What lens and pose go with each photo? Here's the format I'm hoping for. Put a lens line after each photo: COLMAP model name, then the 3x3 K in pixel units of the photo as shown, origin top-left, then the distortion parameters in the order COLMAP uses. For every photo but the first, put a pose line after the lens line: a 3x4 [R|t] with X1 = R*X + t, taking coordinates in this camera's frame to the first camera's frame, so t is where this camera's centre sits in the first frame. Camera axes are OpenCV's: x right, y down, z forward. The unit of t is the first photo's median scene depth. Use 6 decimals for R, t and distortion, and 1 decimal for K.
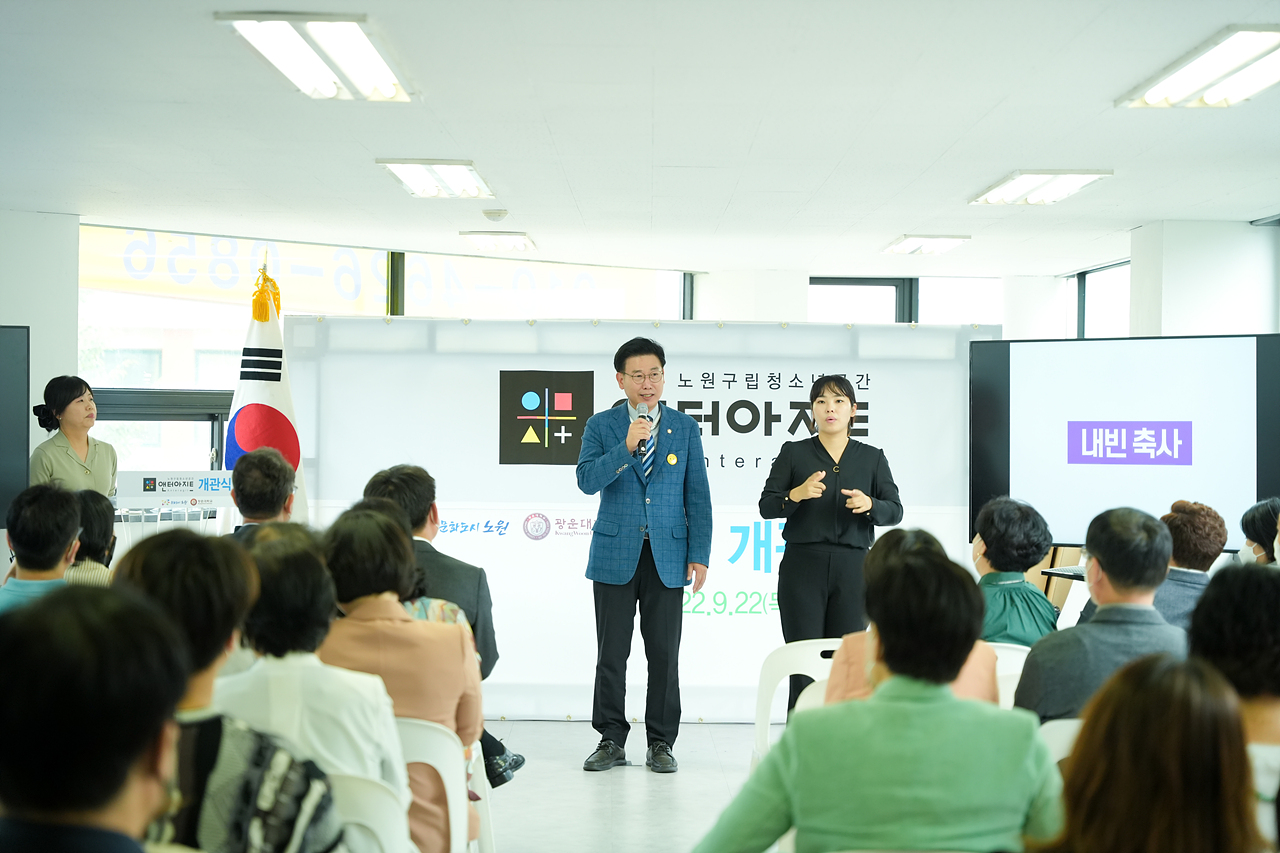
lens RADIAL K [[2787.0, 0, 631.3], [0, 2787.0, 436.3], [0, 0, 1]] dist [0.039715, 0.000000]
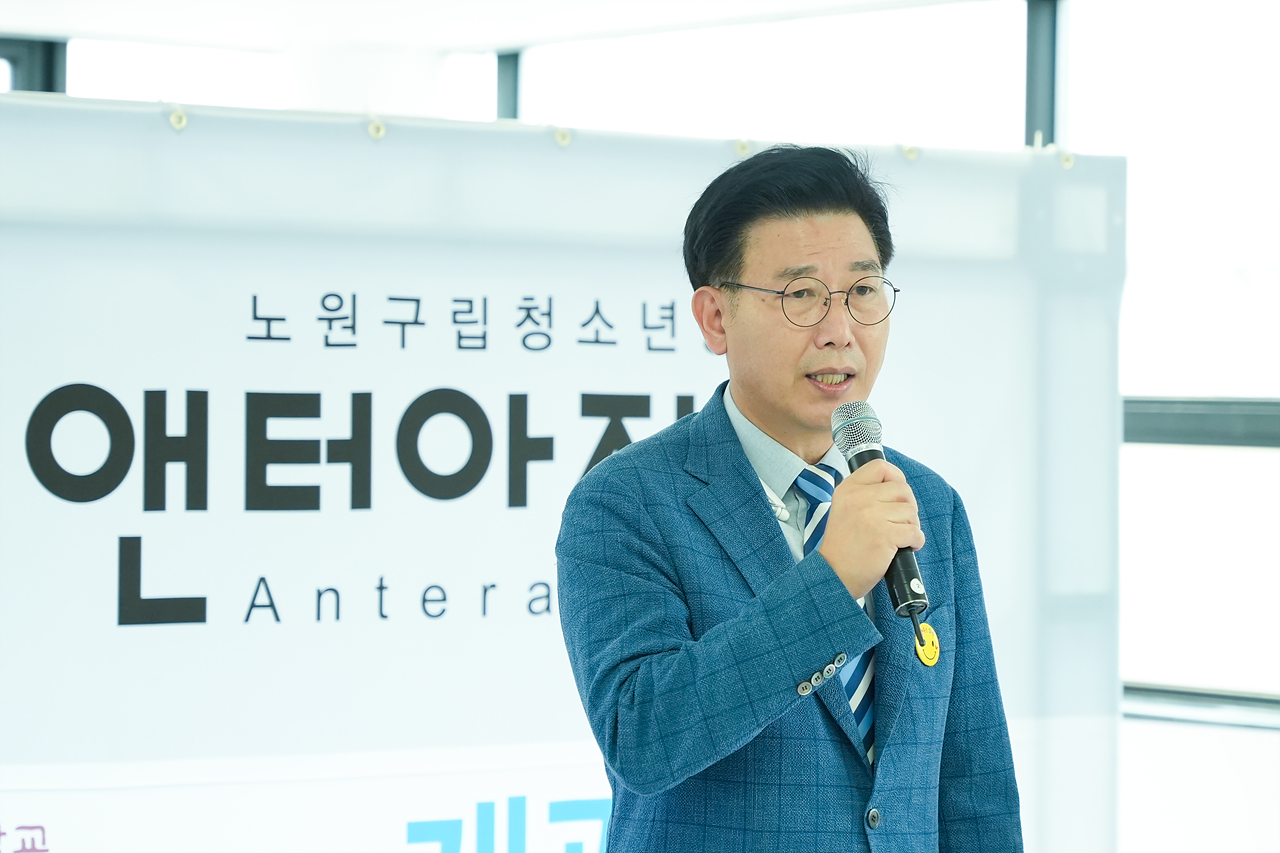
lens RADIAL K [[4177.0, 0, 637.8], [0, 4177.0, 428.8], [0, 0, 1]] dist [0.048605, 0.000000]
pose [[0.840914, -0.005965, 0.541136, -0.179746], [0.004652, 0.999982, 0.003795, -0.010272], [-0.541149, -0.000674, 0.840927, 0.620973]]
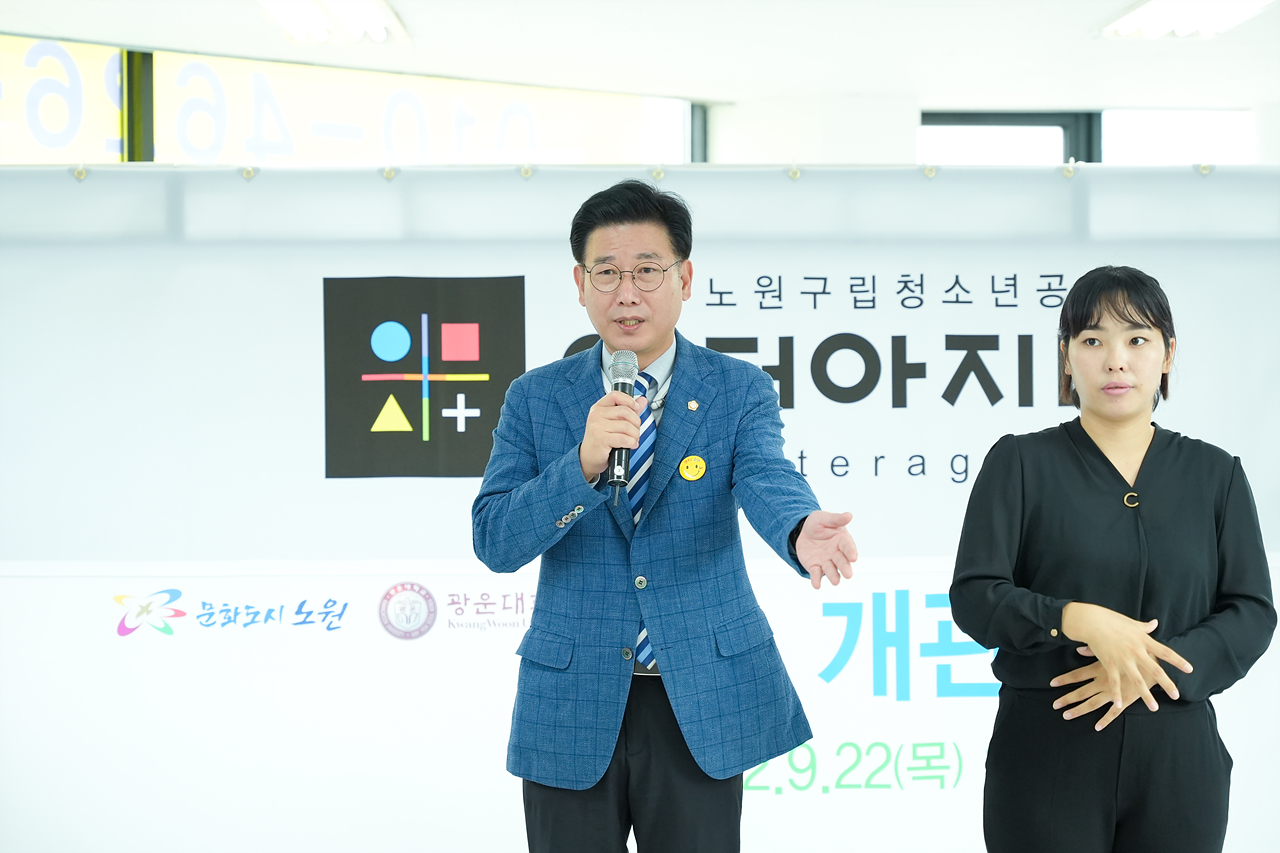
lens RADIAL K [[2787.0, 0, 620.4], [0, 2787.0, 403.6], [0, 0, 1]] dist [0.039715, 0.000000]
pose [[0.999760, -0.015926, 0.015031, -0.004760], [0.015771, 0.999822, 0.010361, -0.006575], [-0.015193, -0.010122, 0.999833, 0.533033]]
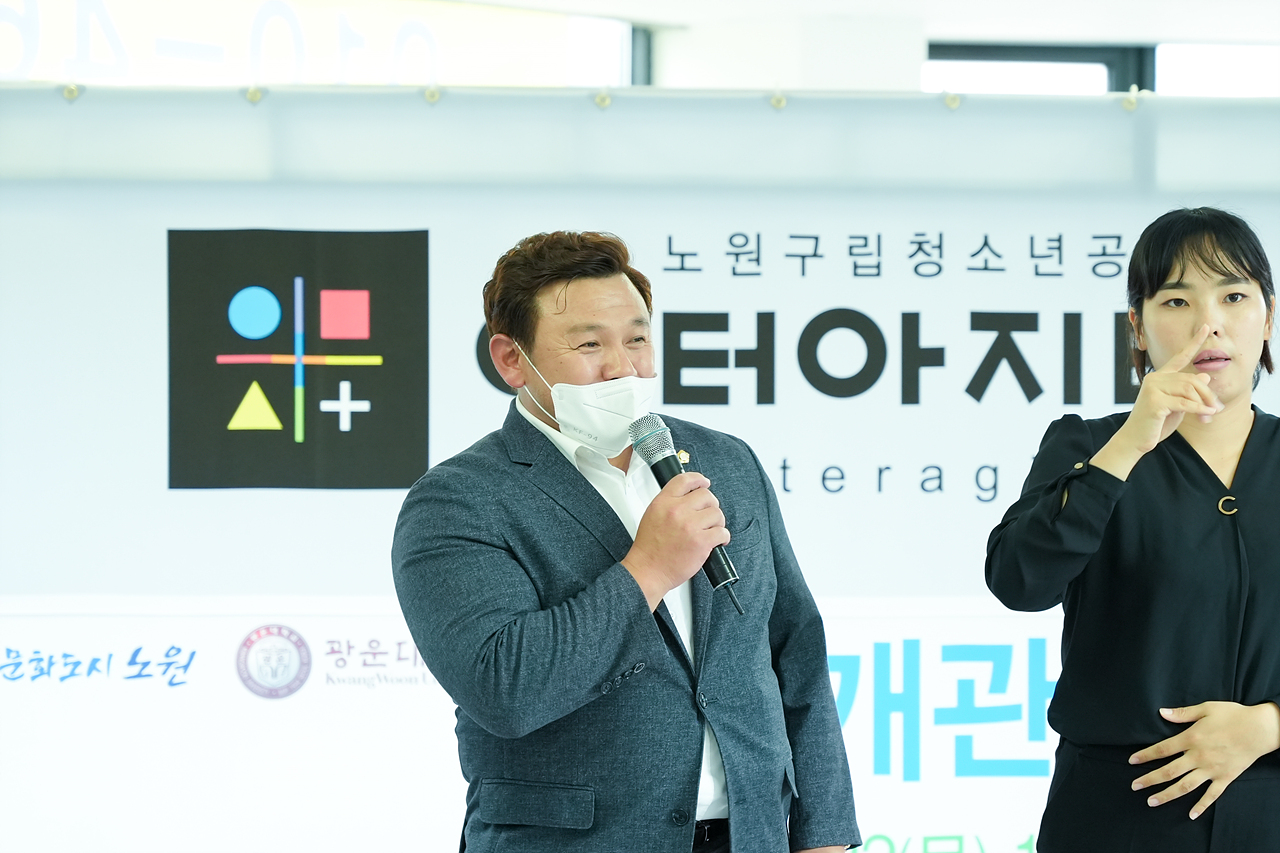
lens RADIAL K [[4177.0, 0, 645.4], [0, 4177.0, 426.1], [0, 0, 1]] dist [0.048605, 0.000000]
pose [[0.998502, -0.007229, 0.054241, -0.014992], [0.006054, 0.999744, 0.021803, -0.009579], [-0.054385, -0.021442, 0.998290, 0.458191]]
